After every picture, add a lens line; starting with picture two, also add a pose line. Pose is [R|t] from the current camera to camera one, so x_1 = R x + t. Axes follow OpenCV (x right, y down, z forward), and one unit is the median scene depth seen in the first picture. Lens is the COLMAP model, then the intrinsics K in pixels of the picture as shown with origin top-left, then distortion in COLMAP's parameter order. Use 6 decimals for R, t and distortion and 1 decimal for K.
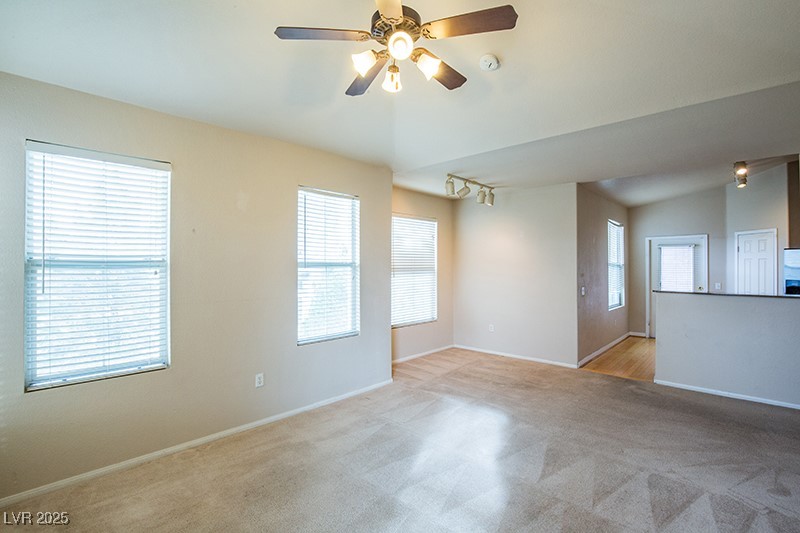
lens RADIAL K [[374.1, 0, 396.8], [0, 374.1, 265.8], [0, 0, 1]] dist [-0.028618, 0.007414]
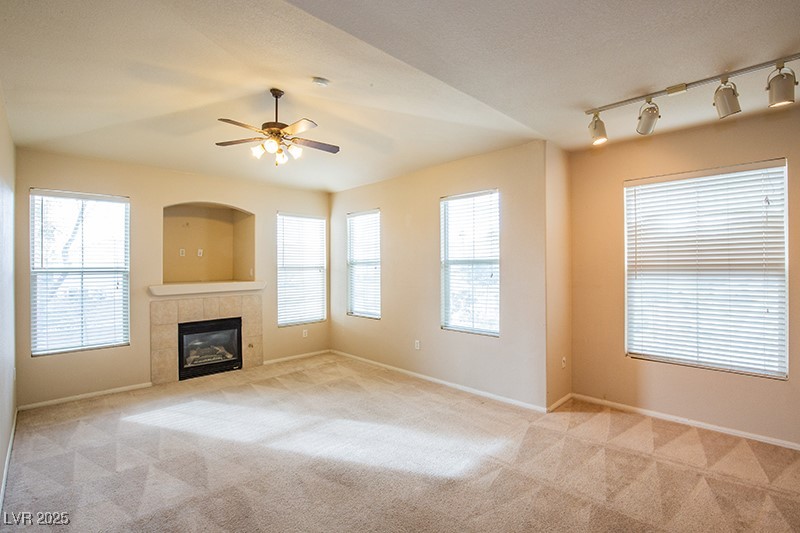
lens RADIAL K [[374.1, 0, 396.3], [0, 374.1, 266.7], [0, 0, 1]] dist [-0.028618, 0.007414]
pose [[-0.048107, 0.005038, -0.998829, 0.881457], [0.007086, 0.999964, 0.004702, 0.003731], [0.998817, -0.006852, -0.048141, 0.830600]]
